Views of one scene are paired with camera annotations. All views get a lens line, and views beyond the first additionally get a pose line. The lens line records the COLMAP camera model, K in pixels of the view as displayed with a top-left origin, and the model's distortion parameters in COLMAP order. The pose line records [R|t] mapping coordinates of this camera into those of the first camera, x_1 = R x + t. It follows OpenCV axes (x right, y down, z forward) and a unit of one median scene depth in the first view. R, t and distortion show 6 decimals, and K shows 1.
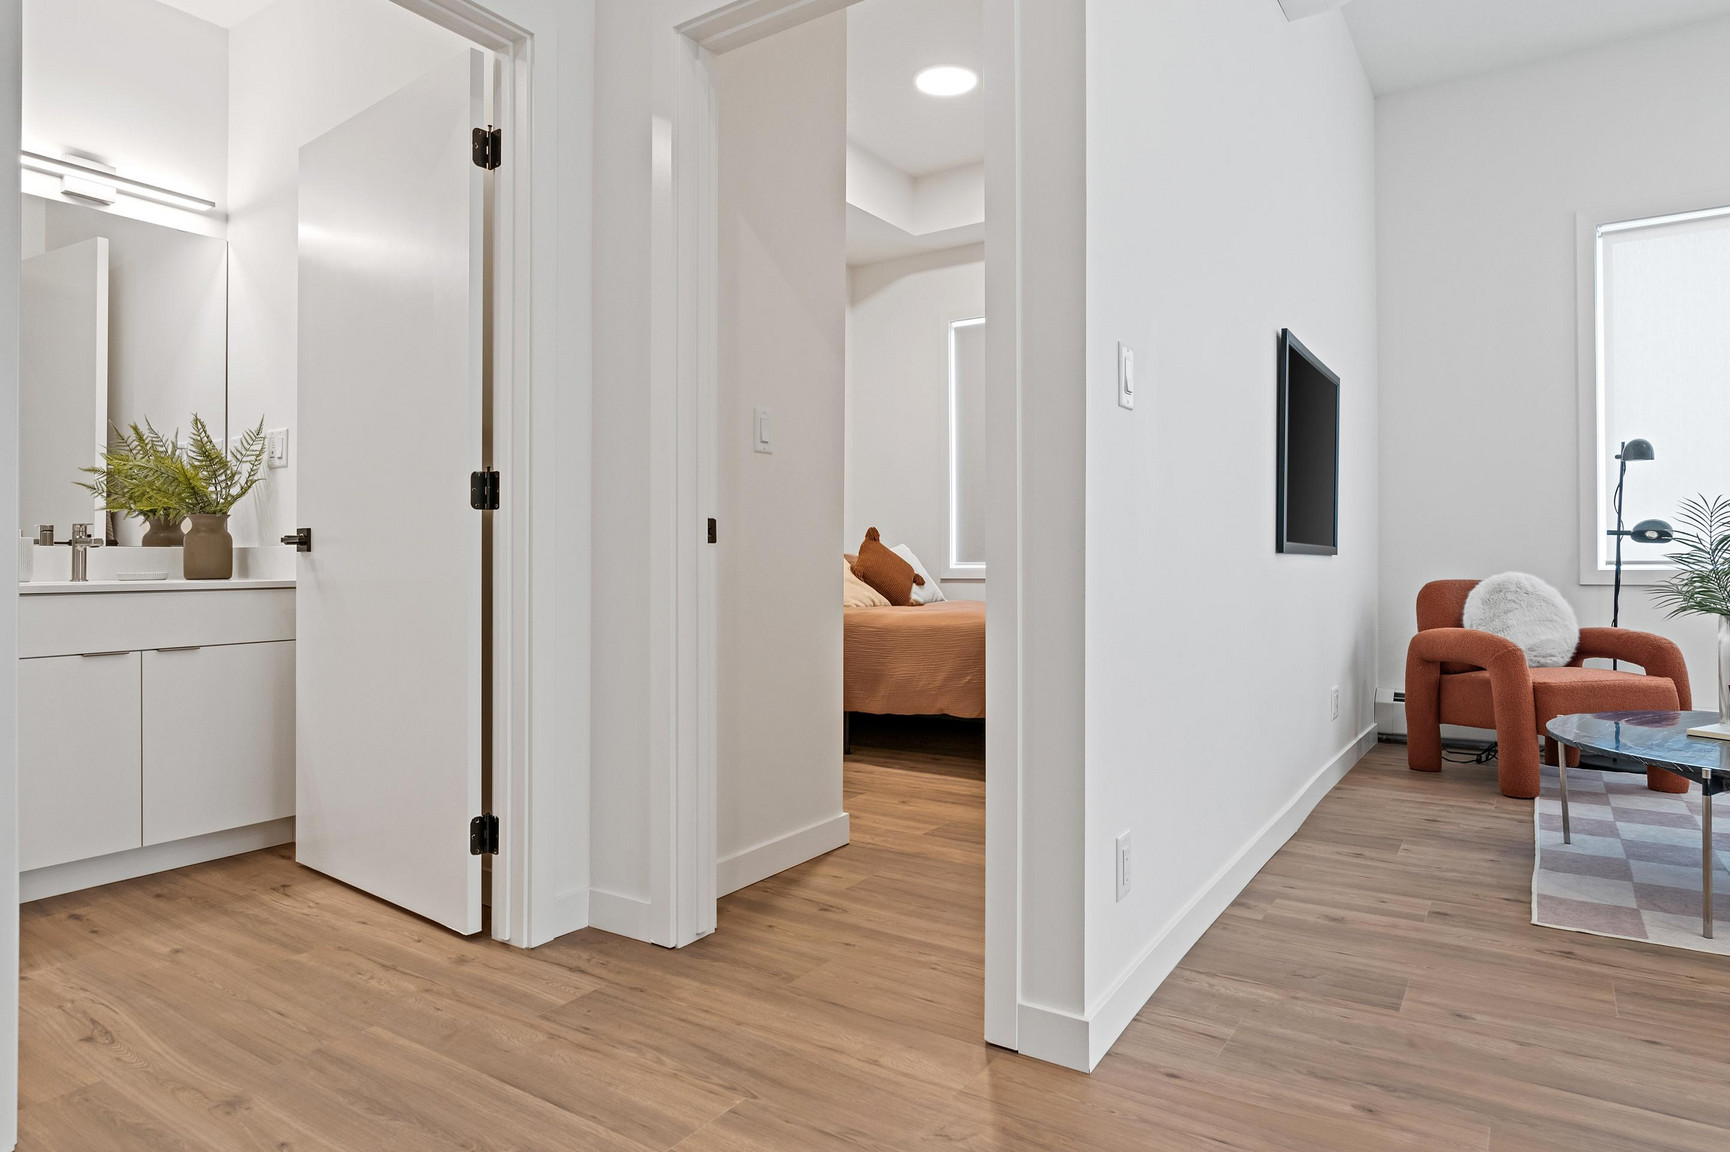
lens RADIAL K [[1004.3, 0, 864.3], [0, 1004.3, 561.1], [0, 0, 1]] dist [-0.003515, -0.001450]
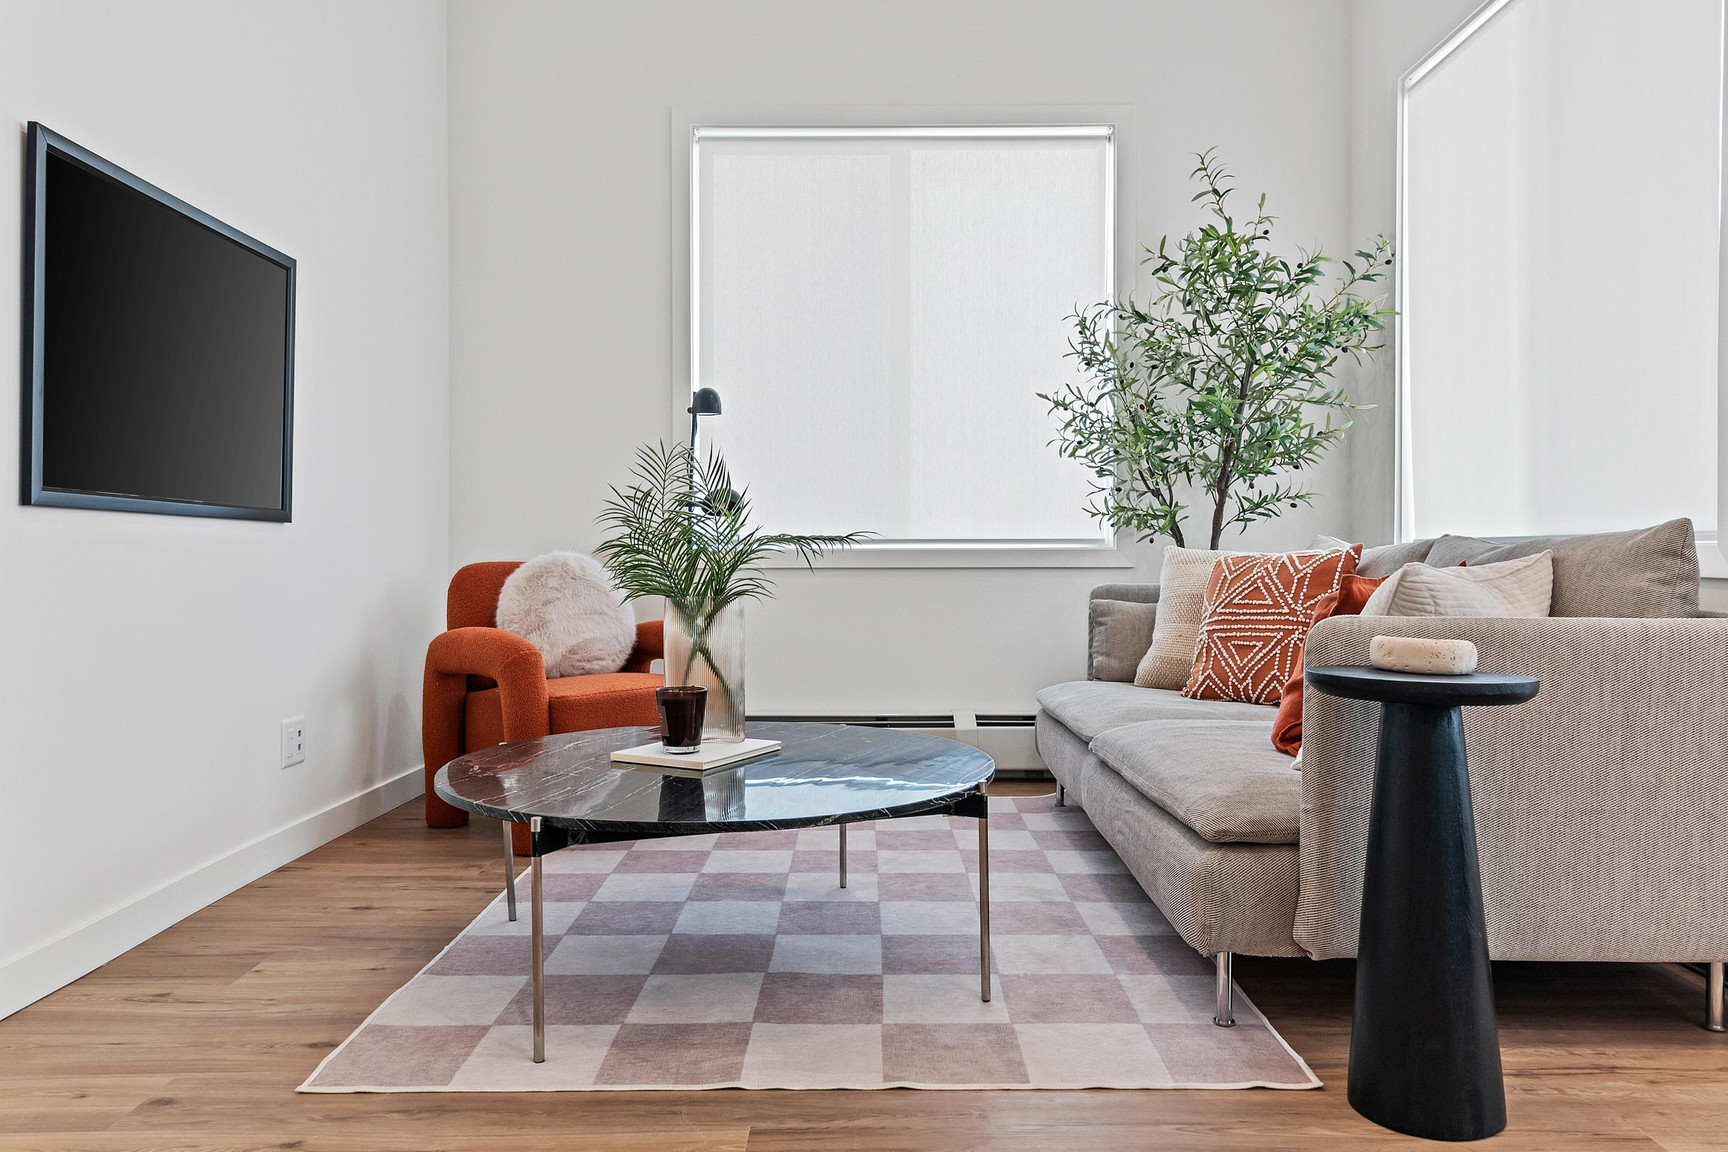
lens RADIAL K [[1217.2, 0, 872.4], [0, 1217.2, 576.9], [0, 0, 1]] dist [0.007972, -0.000984]
pose [[0.830430, -0.005205, 0.557099, 0.339069], [-0.003234, 0.999894, 0.014163, 0.017085], [-0.557113, -0.013563, 0.830326, 0.104740]]
